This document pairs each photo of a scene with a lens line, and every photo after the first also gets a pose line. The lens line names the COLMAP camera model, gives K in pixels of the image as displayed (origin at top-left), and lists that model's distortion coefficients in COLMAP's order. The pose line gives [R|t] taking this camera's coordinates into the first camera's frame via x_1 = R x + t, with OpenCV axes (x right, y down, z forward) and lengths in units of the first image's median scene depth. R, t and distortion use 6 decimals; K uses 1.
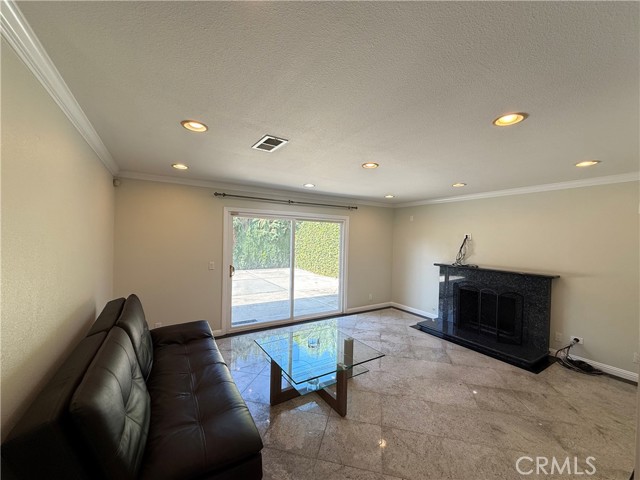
lens RADIAL K [[255.2, 0, 320.0], [0, 255.2, 240.0], [0, 0, 1]] dist [0.000294, -0.000267]
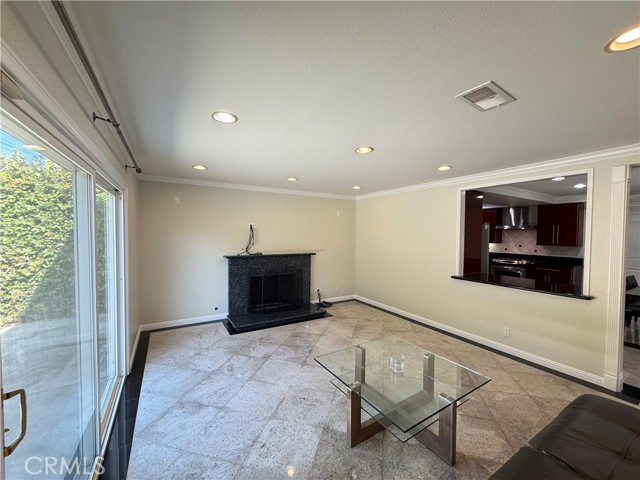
lens RADIAL K [[255.2, 0, 320.0], [0, 255.2, 240.0], [0, 0, 1]] dist [0.000294, -0.000267]
pose [[0.015201, -0.048359, 0.998714, -0.492949], [-0.003780, 0.998820, 0.048421, -0.009235], [-0.999877, -0.004511, 0.015001, 0.763454]]
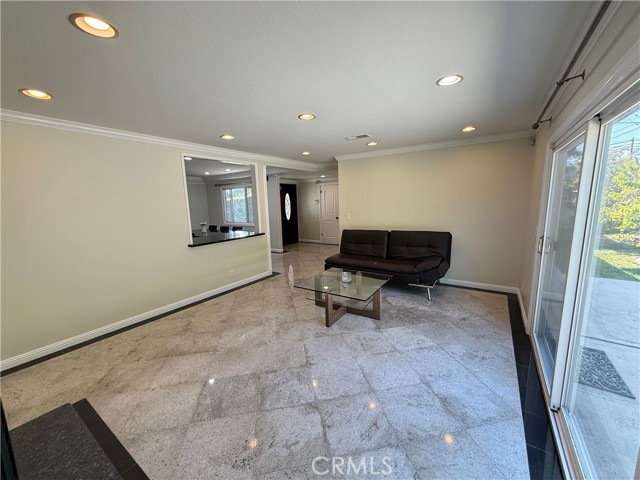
lens RADIAL K [[255.2, 0, 320.0], [0, 255.2, 240.0], [0, 0, 1]] dist [0.000294, -0.000267]
pose [[-0.912167, 0.068056, -0.404129, 0.378544], [0.006366, 0.988349, 0.152070, 0.011547], [0.409770, 0.136140, -0.901972, 1.295665]]
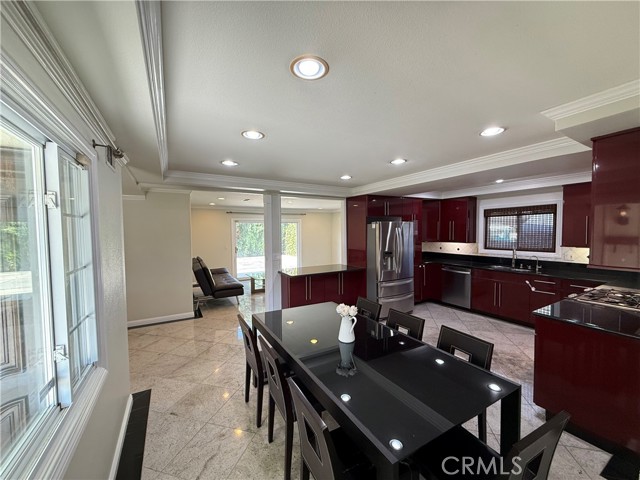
lens RADIAL K [[255.2, 0, 320.0], [0, 255.2, 240.0], [0, 0, 1]] dist [0.000294, -0.000267]
pose [[0.999074, -0.030758, -0.030074, 0.361771], [0.031572, 0.999138, 0.026968, 0.010056], [0.029219, -0.027893, 0.999184, -0.949597]]
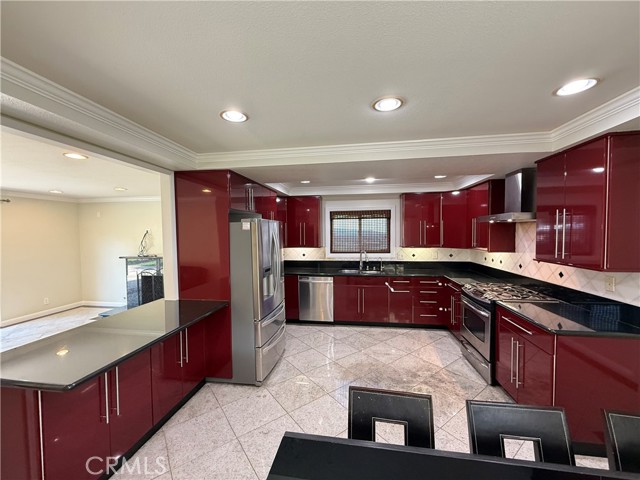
lens RADIAL K [[255.2, 0, 320.0], [0, 255.2, 240.0], [0, 0, 1]] dist [0.000294, -0.000267]
pose [[0.649561, -0.052929, 0.758465, 0.206839], [0.031900, 0.998593, 0.042366, 0.001002], [-0.759640, -0.003324, 0.650335, -0.427767]]
